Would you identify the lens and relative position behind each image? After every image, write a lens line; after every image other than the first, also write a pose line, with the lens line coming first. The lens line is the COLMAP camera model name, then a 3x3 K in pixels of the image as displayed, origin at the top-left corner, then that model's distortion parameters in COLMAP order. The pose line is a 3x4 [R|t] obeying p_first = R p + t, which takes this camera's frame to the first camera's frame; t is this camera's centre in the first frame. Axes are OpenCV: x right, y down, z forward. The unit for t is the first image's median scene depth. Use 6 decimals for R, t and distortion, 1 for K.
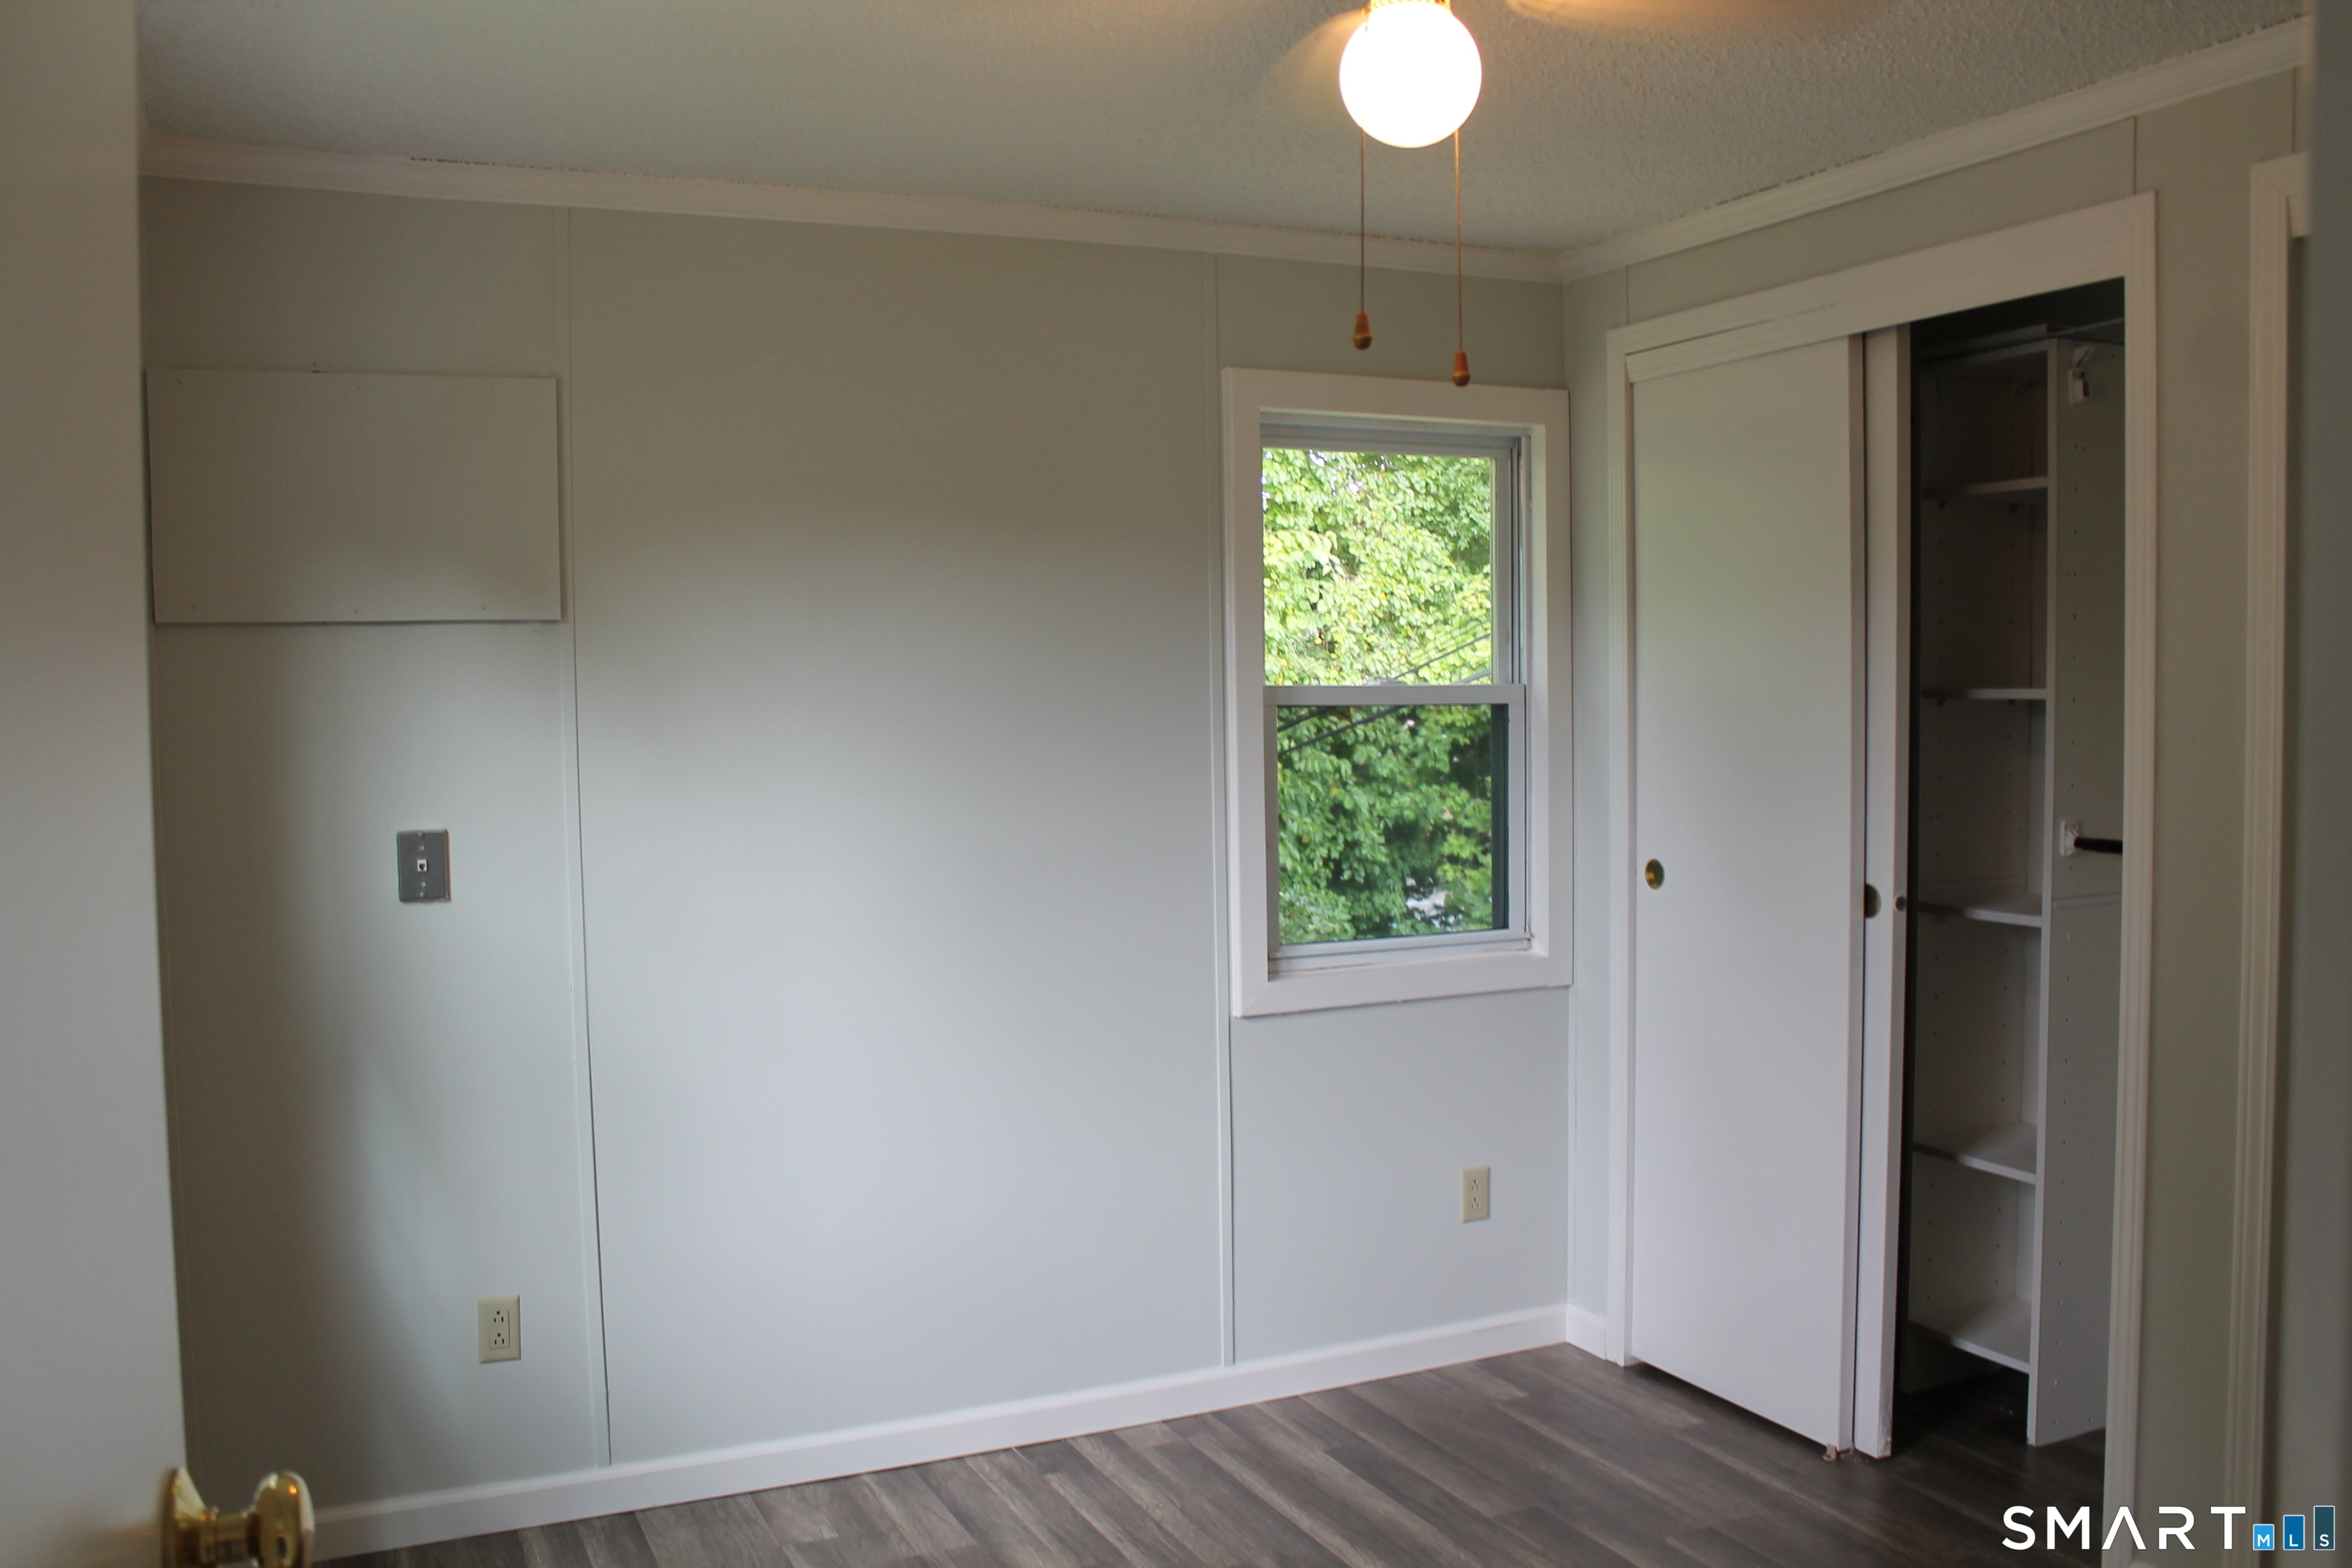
lens RADIAL K [[1979.6, 0, 1189.6], [0, 1979.6, 794.0], [0, 0, 1]] dist [-0.154040, 0.115972]
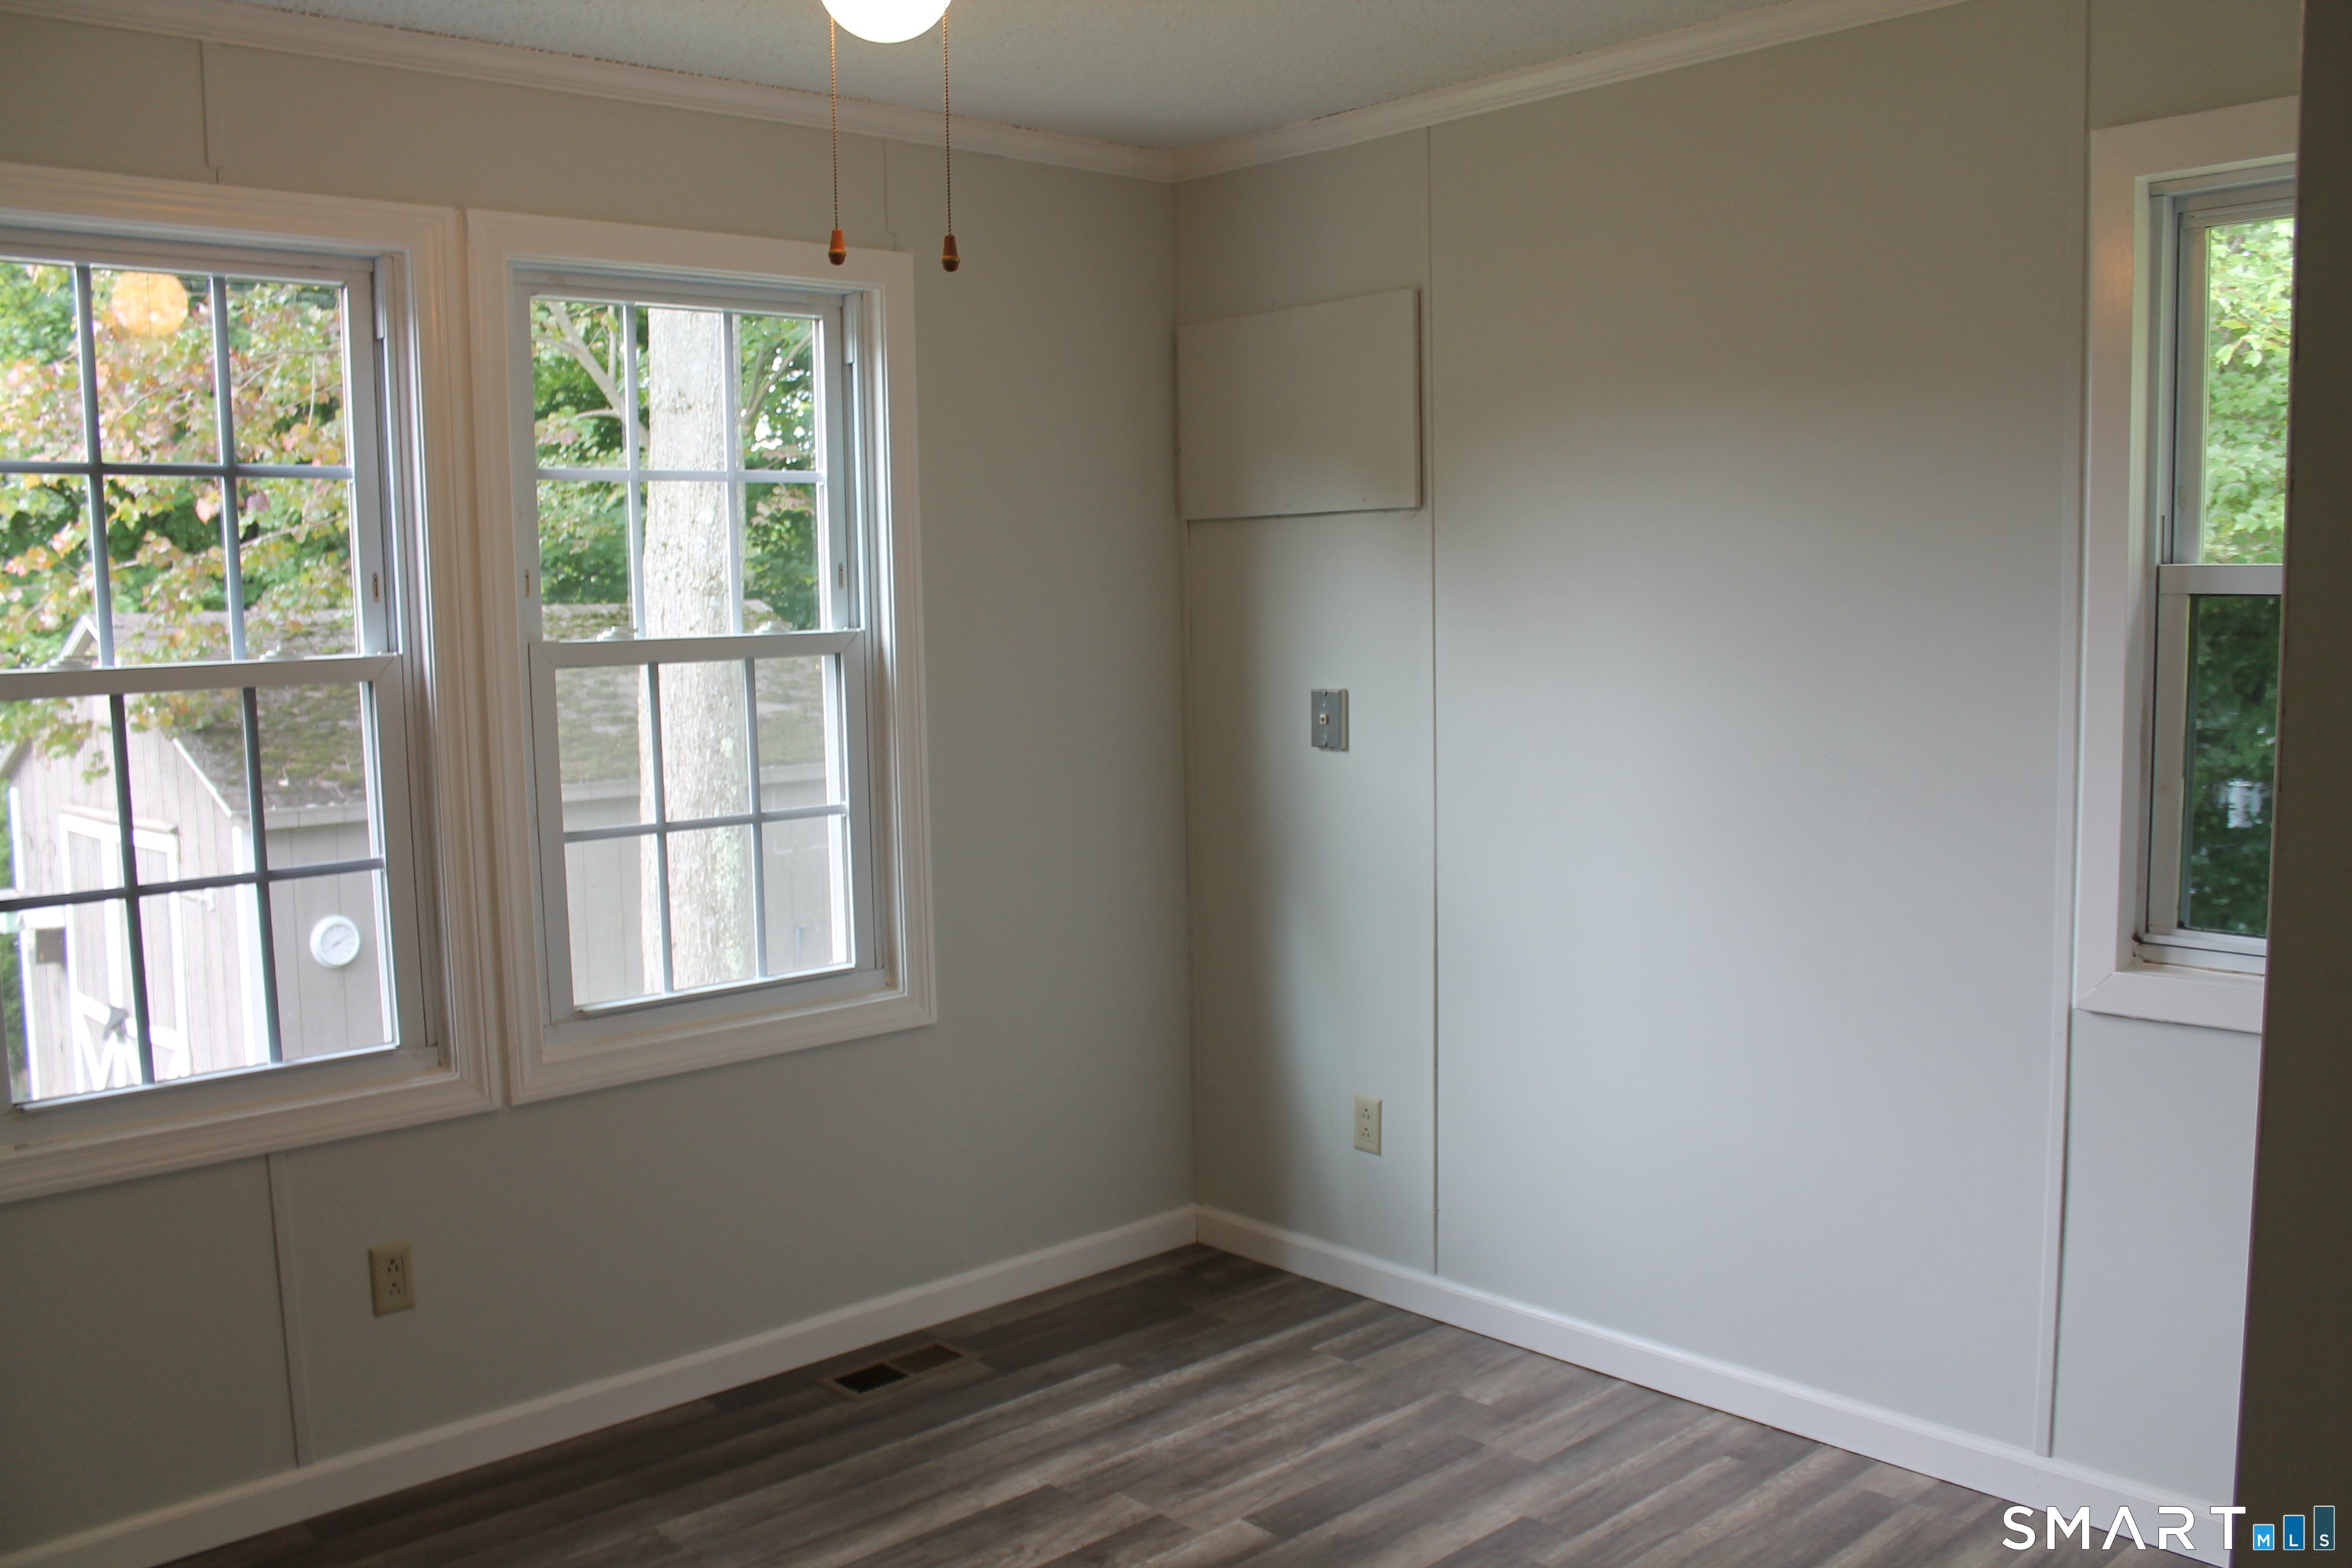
lens RADIAL K [[1945.2, 0, 1178.3], [0, 1945.2, 811.0], [0, 0, 1]] dist [-0.174814, 0.190679]
pose [[0.317431, 0.114969, -0.941286, 0.679618], [-0.038350, 0.993368, 0.108397, -0.031553], [0.947506, 0.001689, 0.319735, 0.518735]]
